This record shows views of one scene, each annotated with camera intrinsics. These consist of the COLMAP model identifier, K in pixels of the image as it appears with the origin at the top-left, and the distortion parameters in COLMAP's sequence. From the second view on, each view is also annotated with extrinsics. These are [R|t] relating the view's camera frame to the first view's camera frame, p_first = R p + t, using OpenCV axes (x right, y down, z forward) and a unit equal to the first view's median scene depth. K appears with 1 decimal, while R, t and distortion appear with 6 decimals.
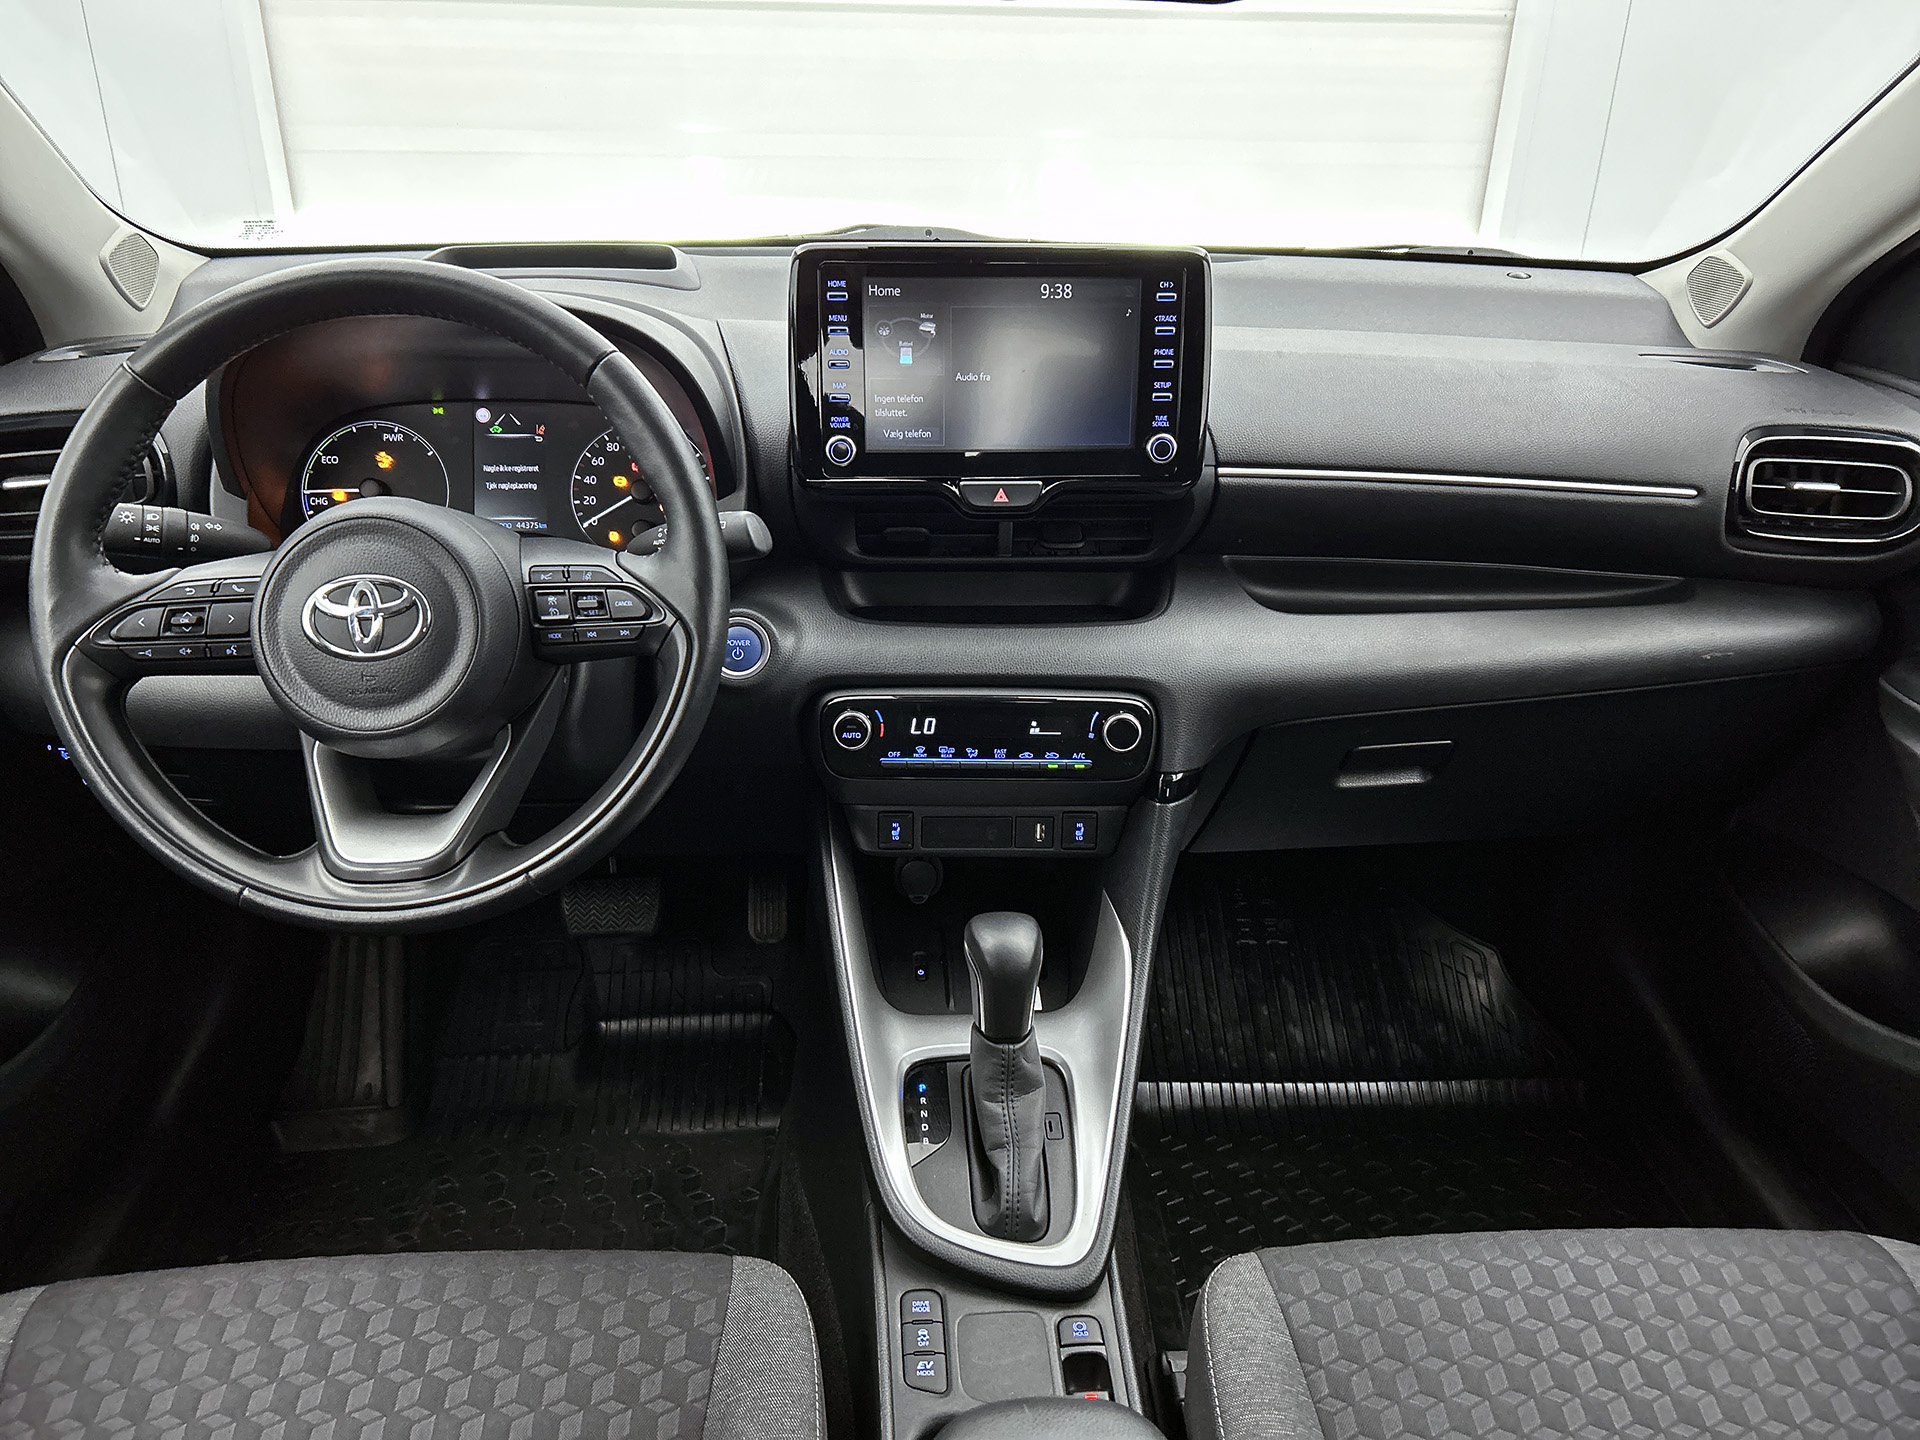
lens RADIAL K [[1444.4, 0, 960.0], [0, 1444.4, 720.0], [0, 0, 1]] dist [0.030767, -0.009646]
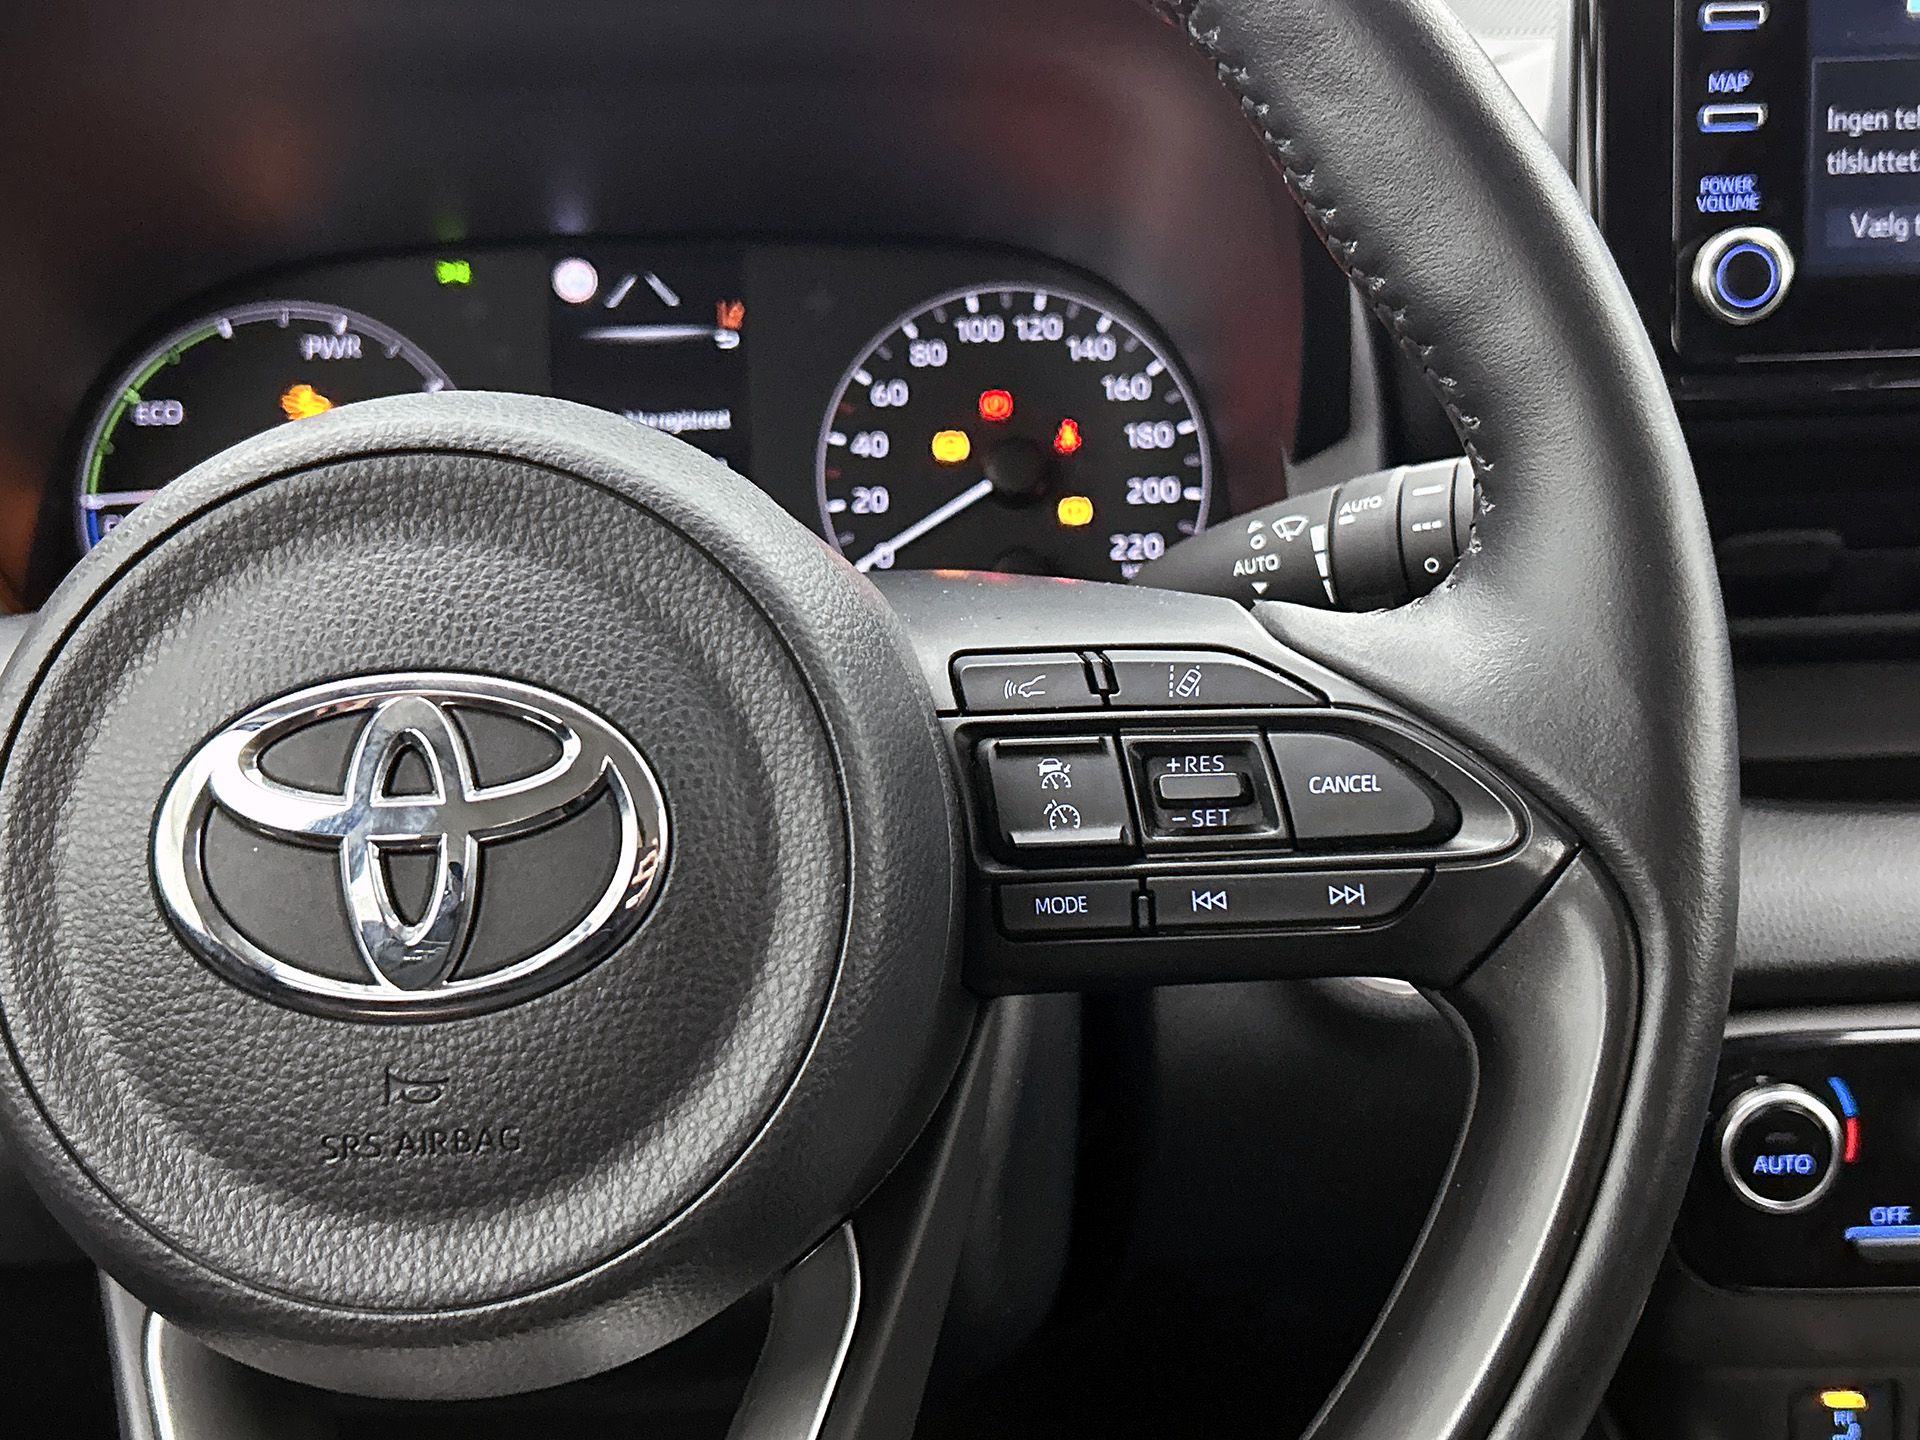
lens RADIAL K [[2204.0, 0, 955.5], [0, 2204.0, 717.4], [0, 0, 1]] dist [0.234566, -0.721125]
pose [[0.998862, -0.035358, -0.032001, -0.233660], [0.031867, 0.994098, -0.103696, -0.042370], [0.035478, 0.102559, 0.994094, 0.487282]]
